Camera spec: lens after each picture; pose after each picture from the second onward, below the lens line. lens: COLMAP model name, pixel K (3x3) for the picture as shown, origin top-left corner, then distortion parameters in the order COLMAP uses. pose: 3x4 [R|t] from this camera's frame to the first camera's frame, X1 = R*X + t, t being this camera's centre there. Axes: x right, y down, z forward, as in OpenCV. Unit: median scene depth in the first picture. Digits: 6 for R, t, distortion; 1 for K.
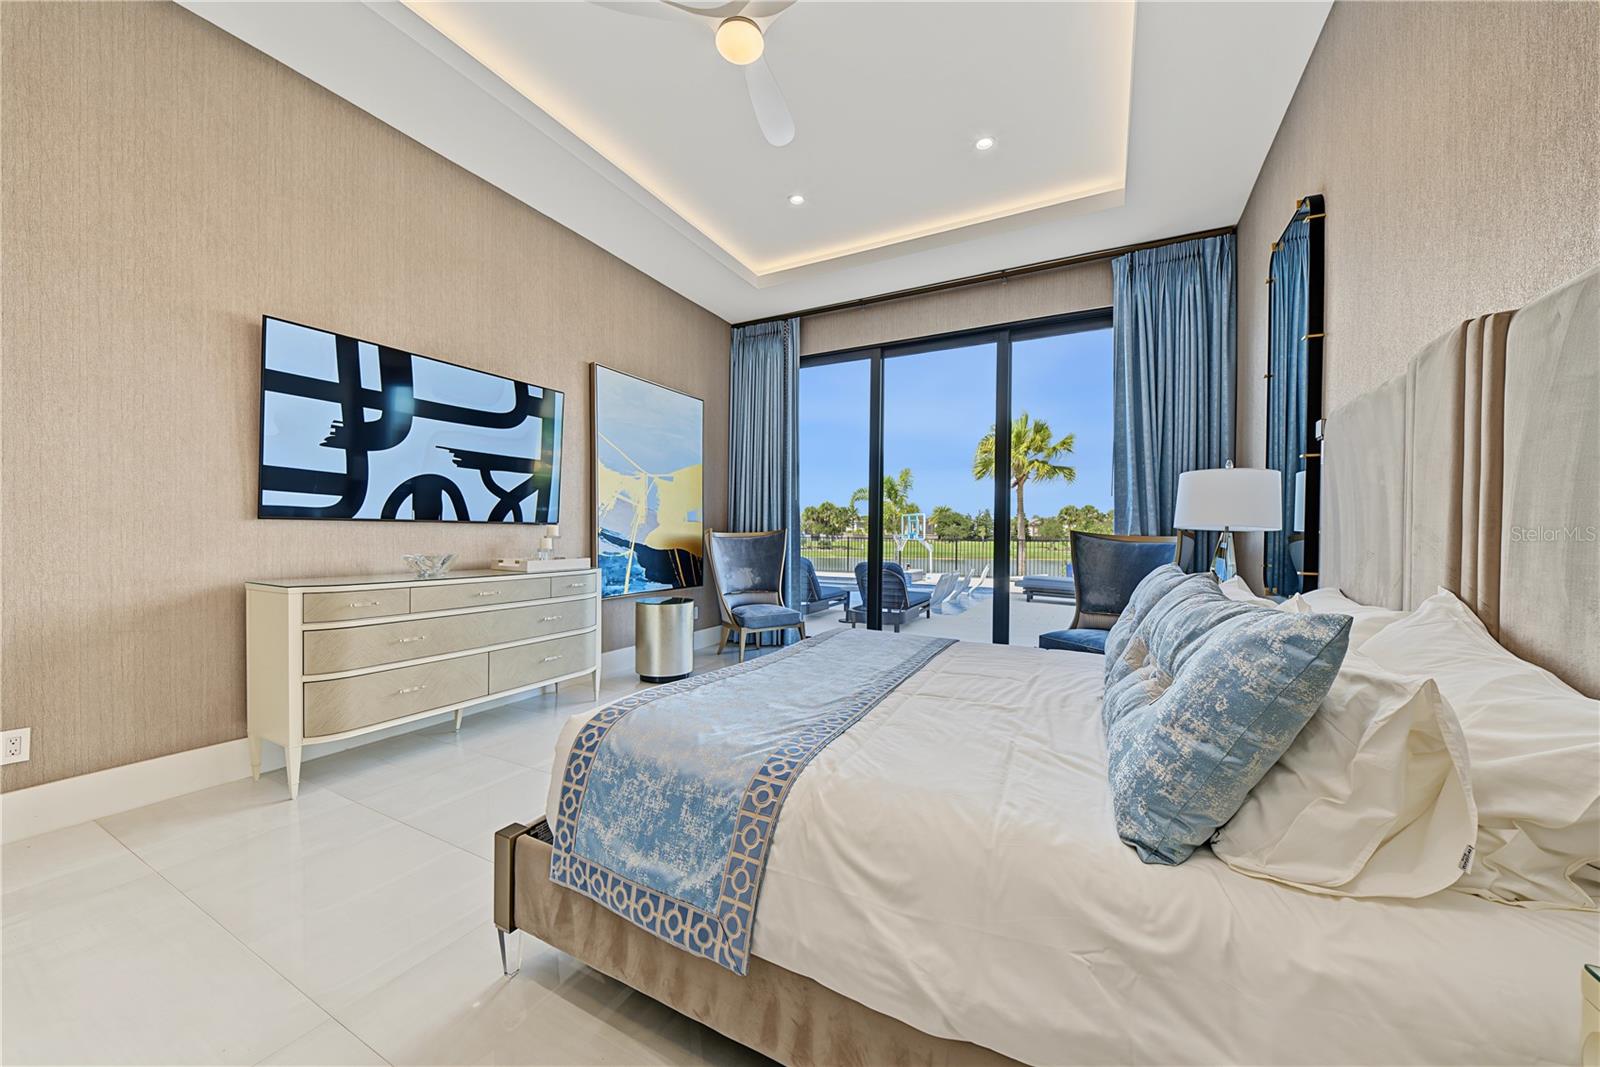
lens RADIAL K [[579.0, 0, 793.0], [0, 579.0, 538.1], [0, 0, 1]] dist [0.000356, -0.003629]
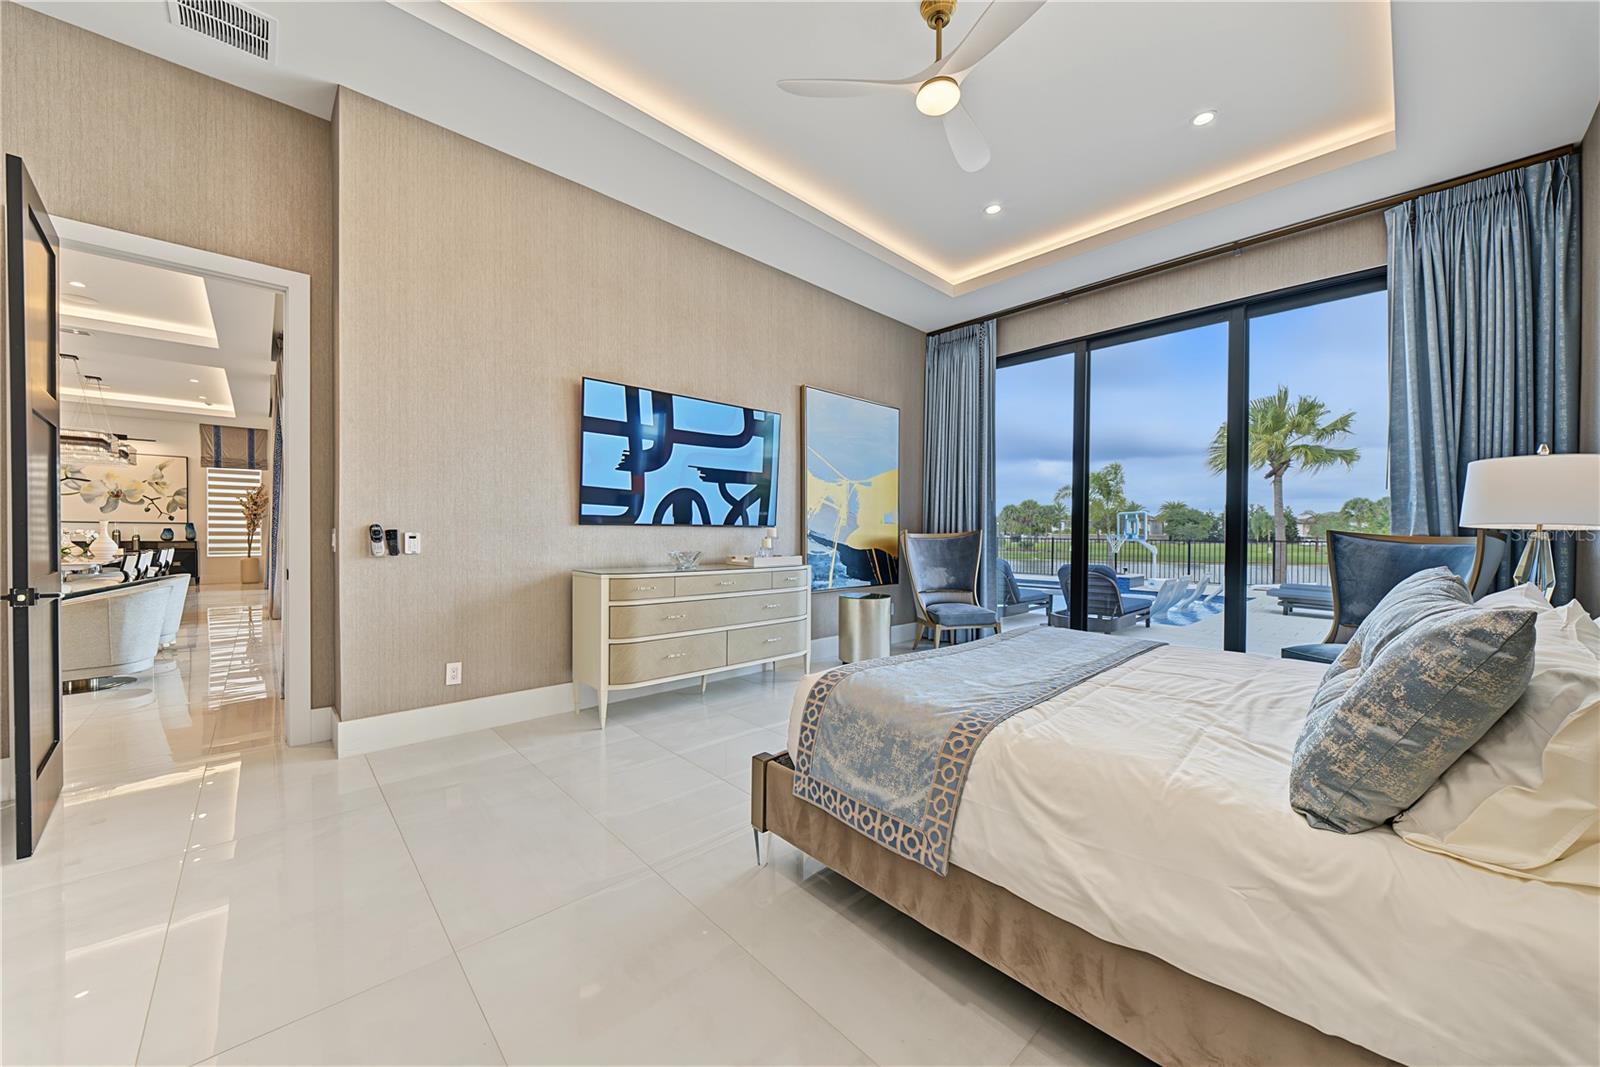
lens RADIAL K [[579.0, 0, 790.8], [0, 579.0, 541.5], [0, 0, 1]] dist [0.000356, -0.003629]
pose [[0.945528, 0.001752, -0.325536, 0.004438], [-0.000295, 0.999990, 0.004527, 0.000490], [0.325540, -0.004184, 0.945519, -0.128264]]
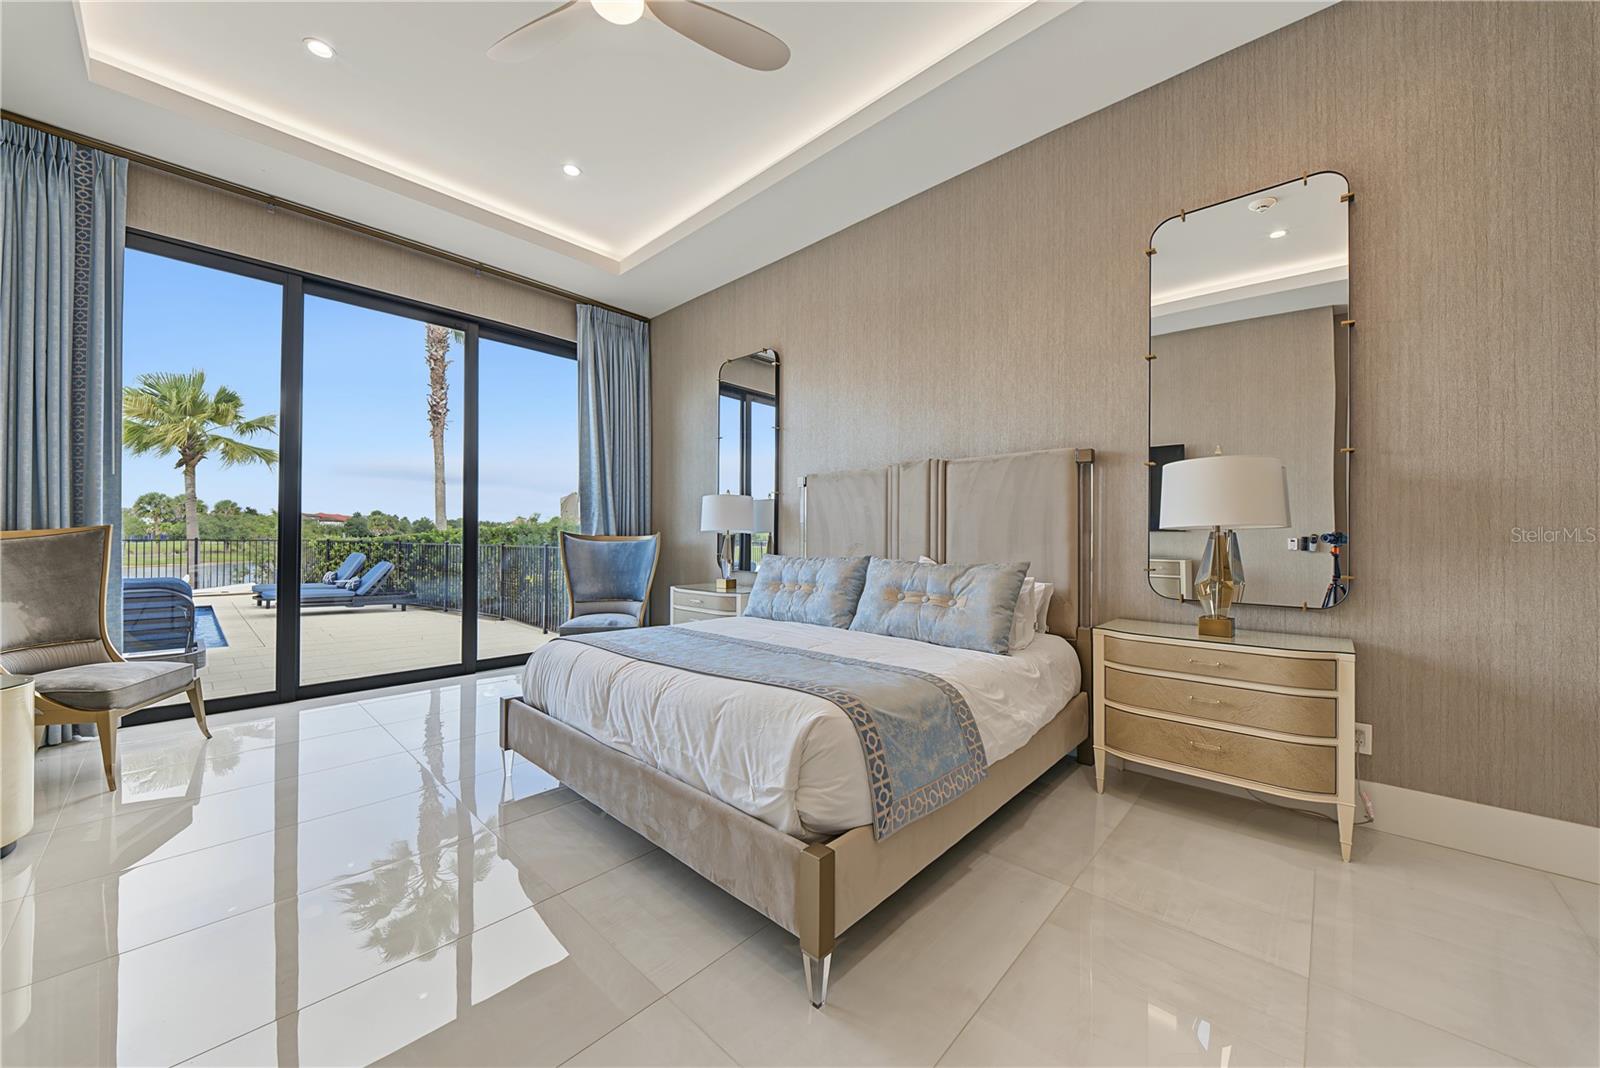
lens RADIAL K [[579.0, 0, 797.3], [0, 579.0, 532.7], [0, 0, 1]] dist [0.000356, -0.003629]
pose [[0.244054, 0.001224, 0.969761, -0.763689], [0.004462, 0.999987, -0.002385, -0.009286], [-0.969751, 0.004909, 0.244045, 0.425210]]
